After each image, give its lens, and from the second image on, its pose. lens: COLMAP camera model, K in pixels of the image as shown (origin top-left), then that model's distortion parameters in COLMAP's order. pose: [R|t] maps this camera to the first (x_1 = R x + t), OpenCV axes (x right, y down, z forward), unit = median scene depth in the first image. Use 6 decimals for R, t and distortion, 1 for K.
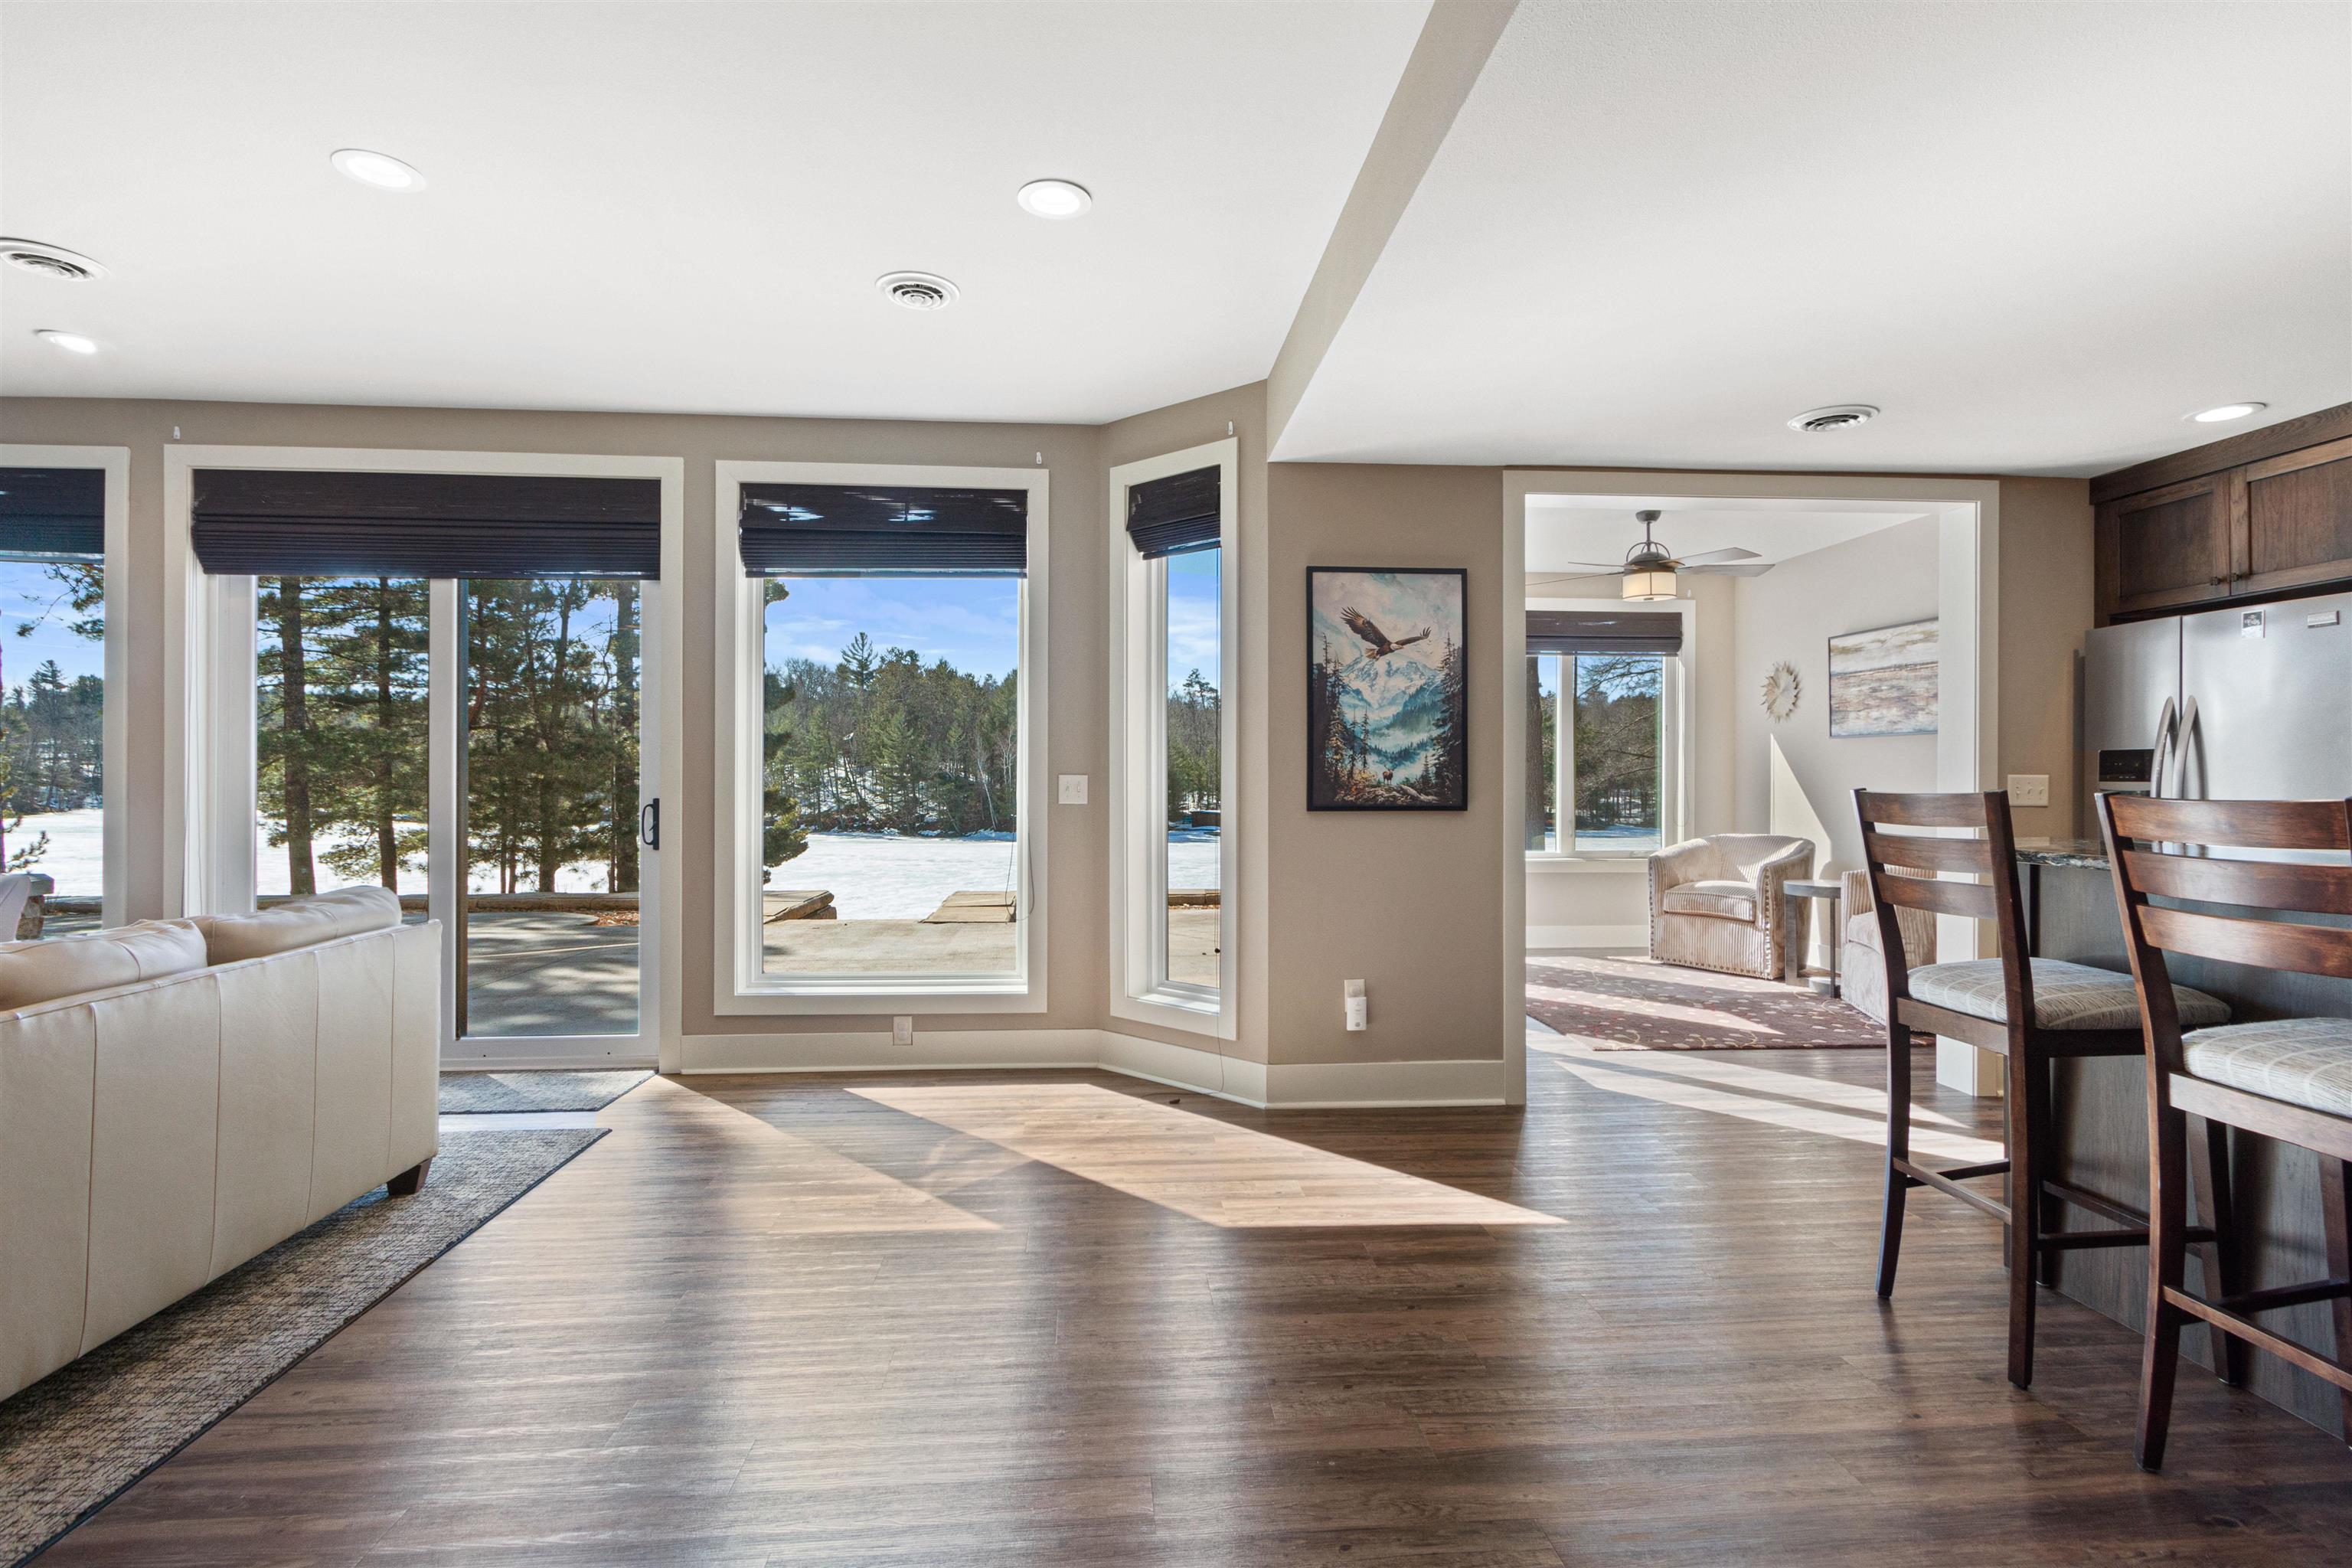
lens RADIAL K [[1110.0, 0, 1171.2], [0, 1110.0, 779.4], [0, 0, 1]] dist [0.004998, -0.000114]
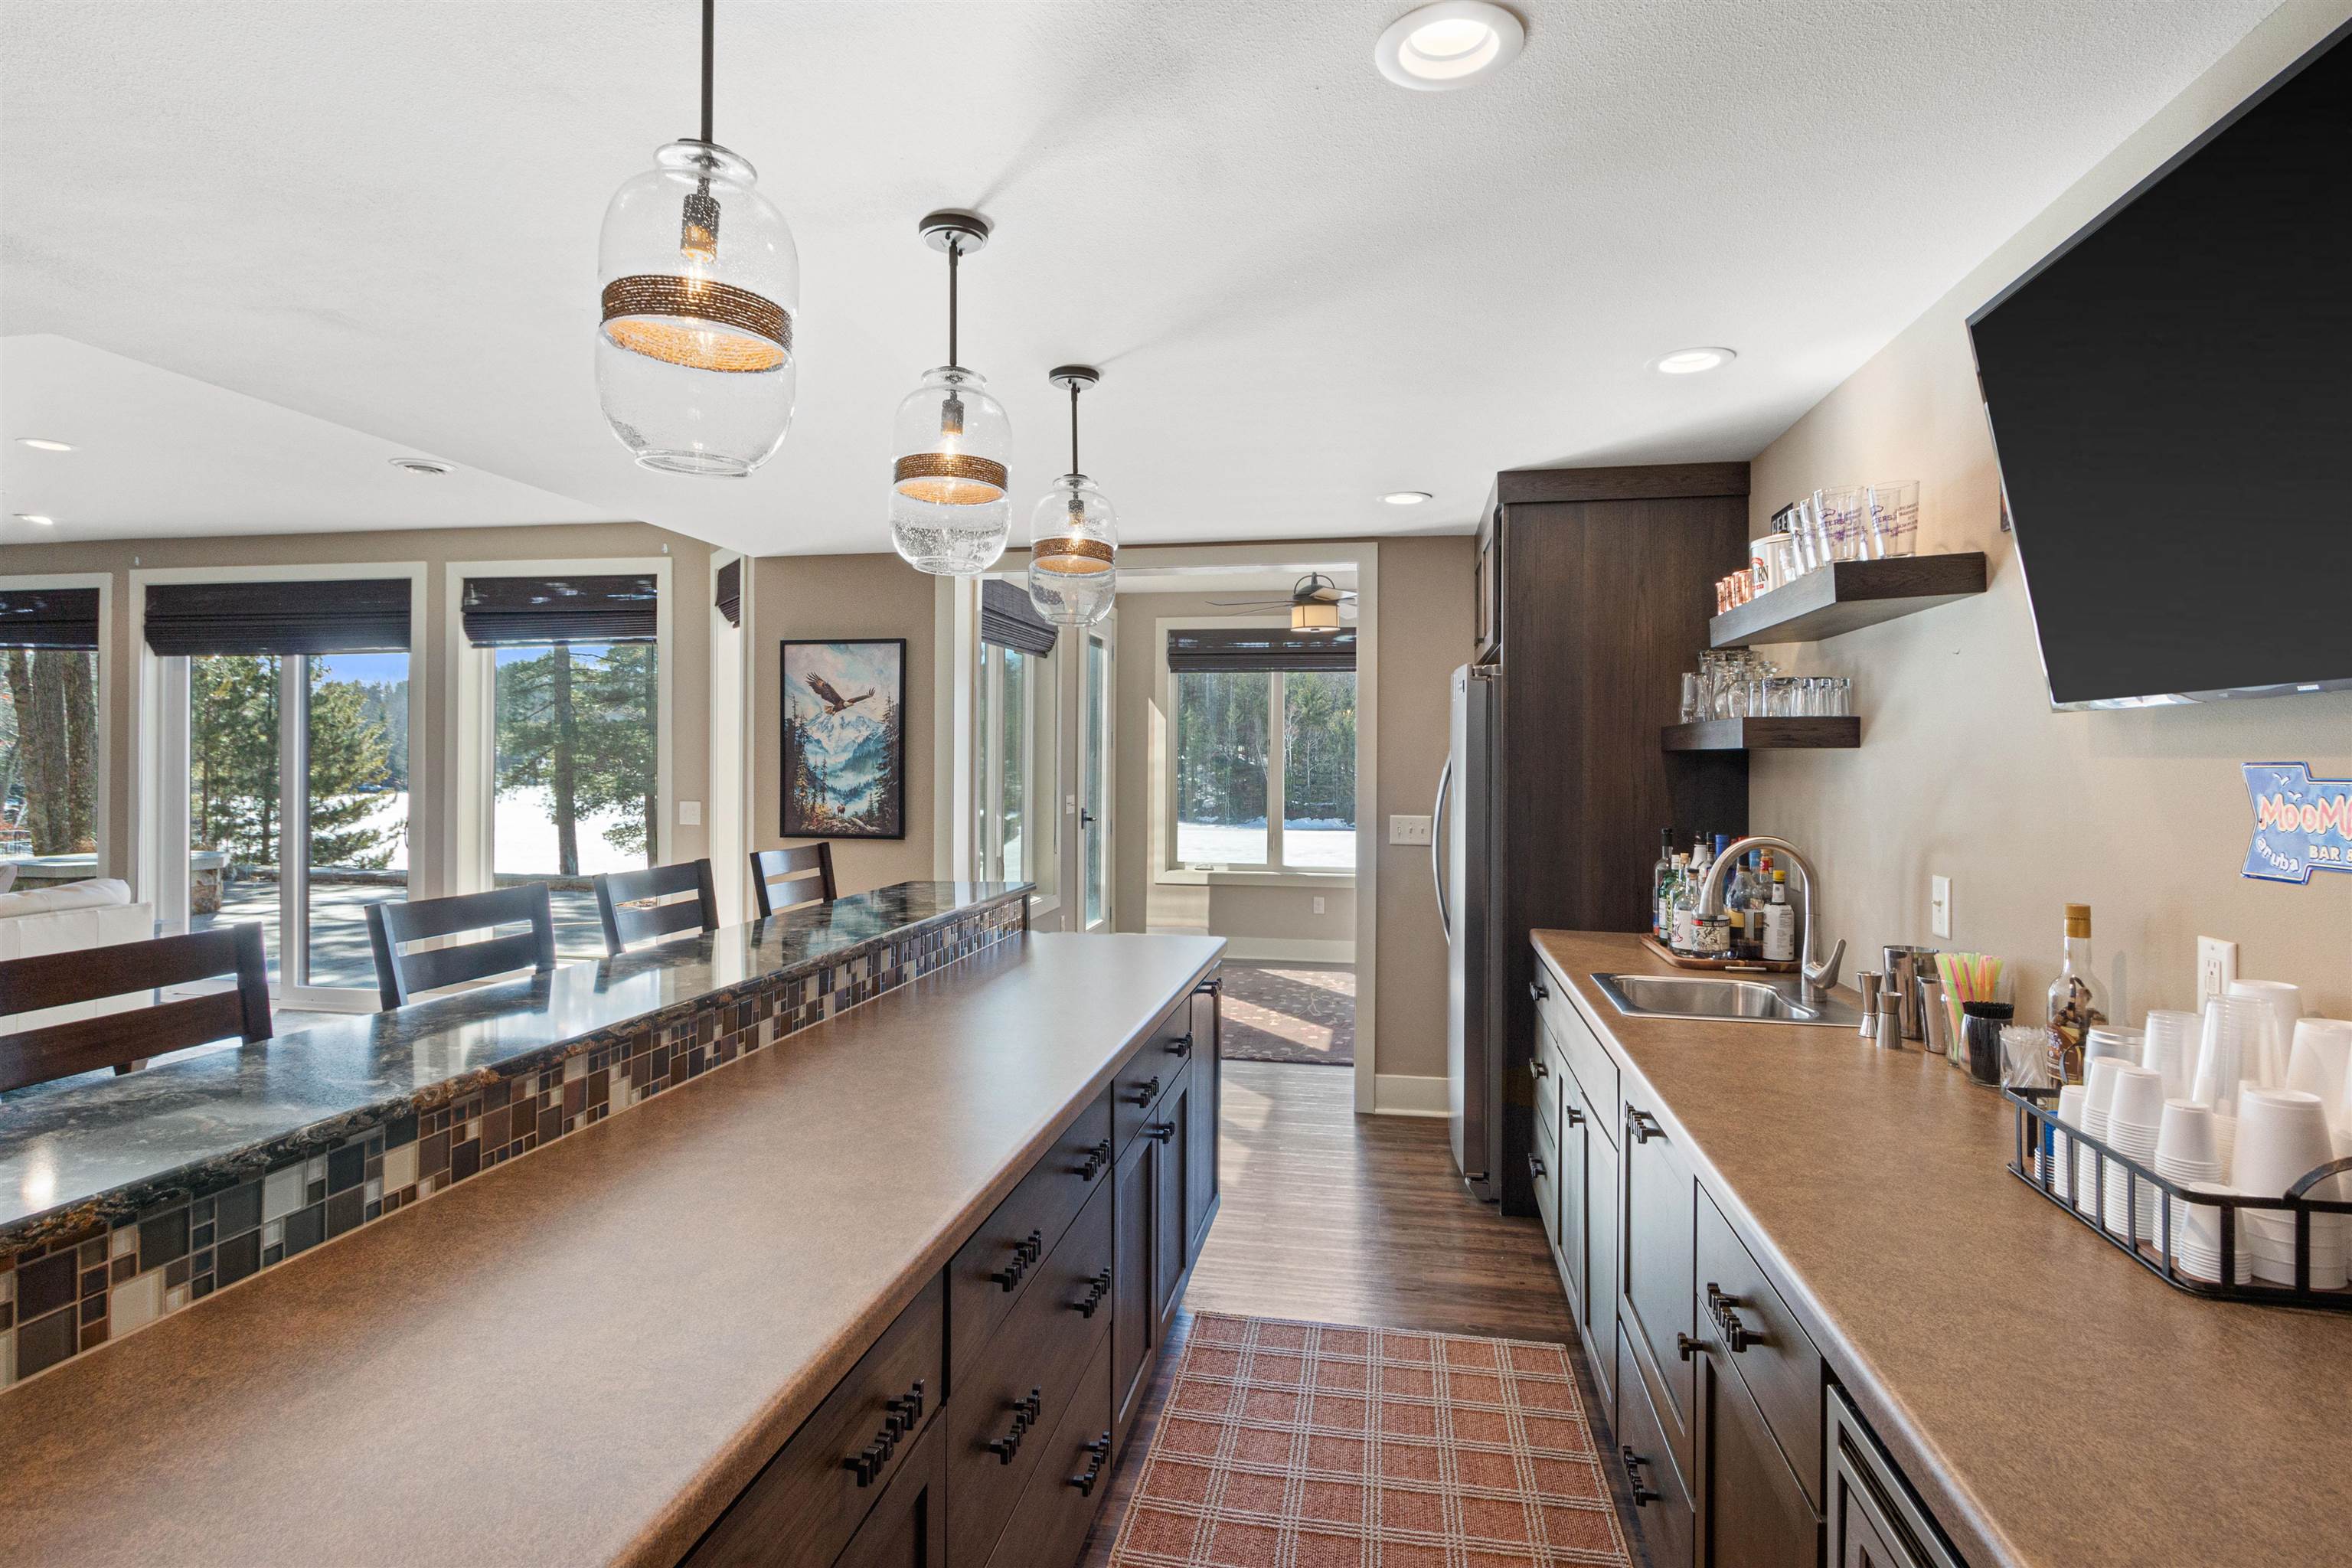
lens RADIAL K [[1202.1, 0, 1173.8], [0, 1202.1, 763.0], [0, 0, 1]] dist [-0.002294, -0.001195]
pose [[0.966185, 0.005138, -0.257798, 0.887137], [-0.004962, 0.999987, 0.001334, -0.058303], [0.257802, -0.000010, 0.966198, -0.182497]]
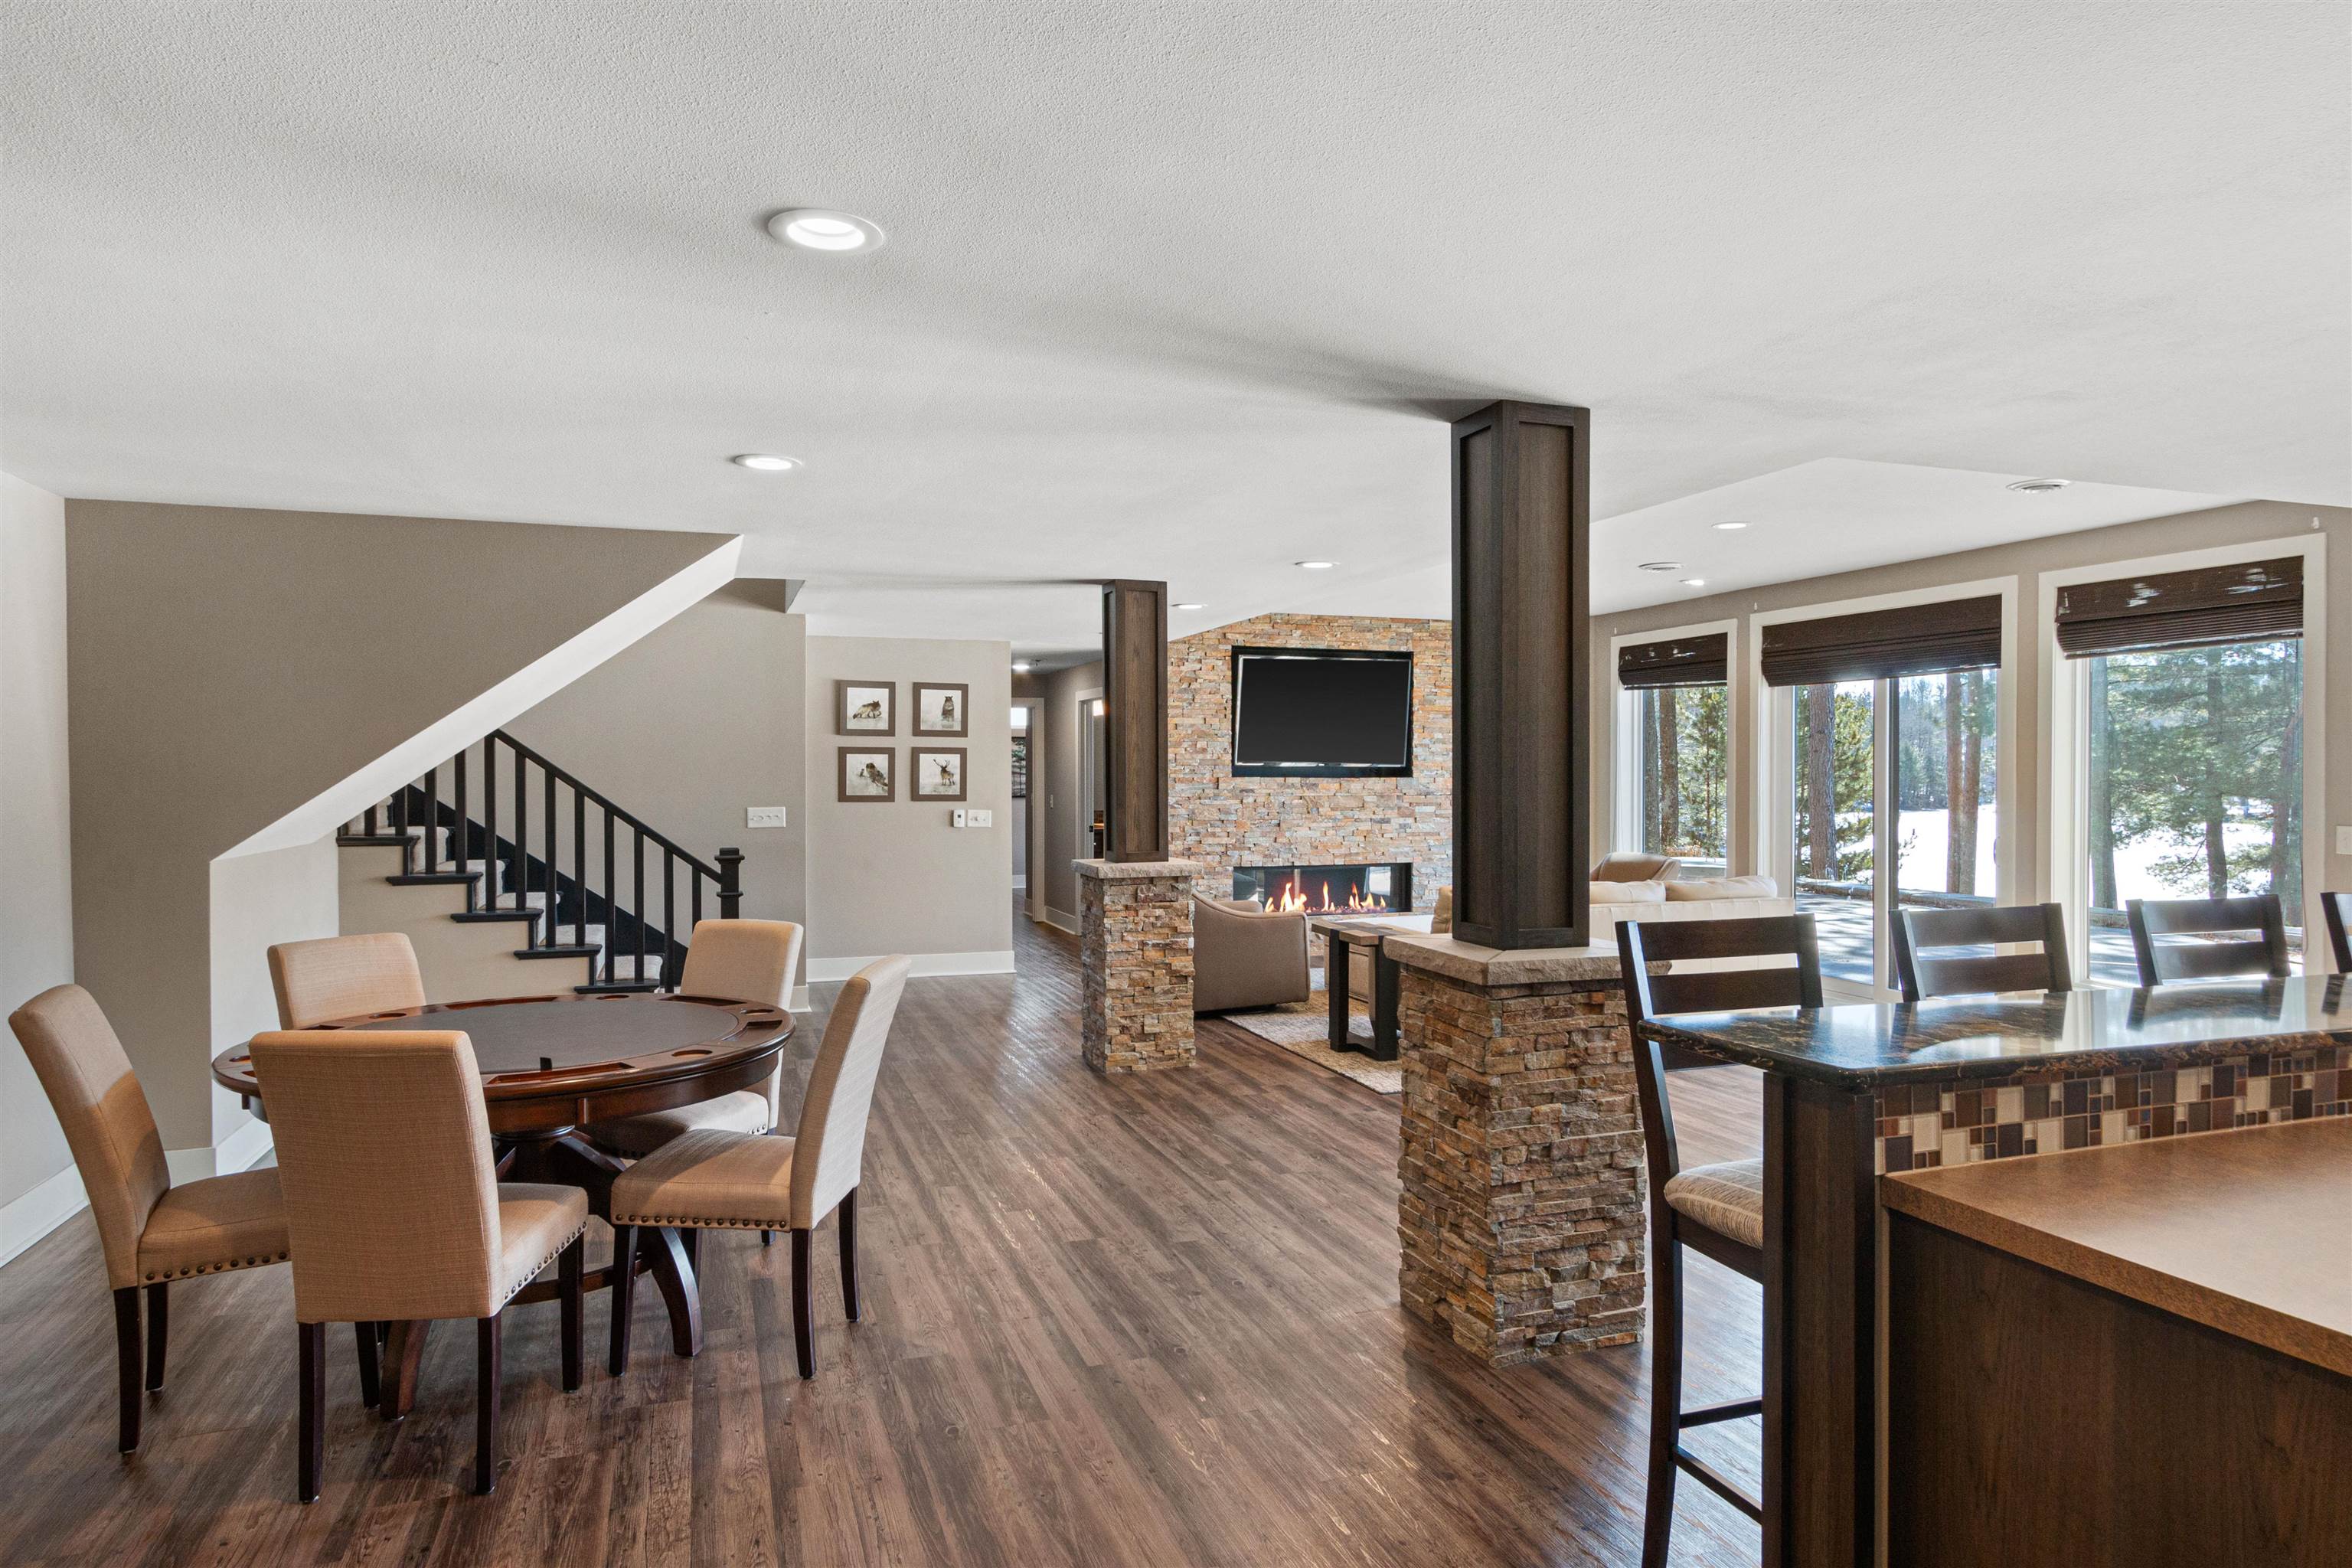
lens RADIAL K [[1371.0, 0, 1174.7], [0, 1371.0, 784.1], [0, 0, 1]] dist [0.002099, -0.000925]
pose [[0.255260, 0.007948, -0.966840, 0.970653], [-0.001124, 0.999968, 0.007923, -0.058574], [0.966872, -0.000936, 0.255261, -0.420346]]
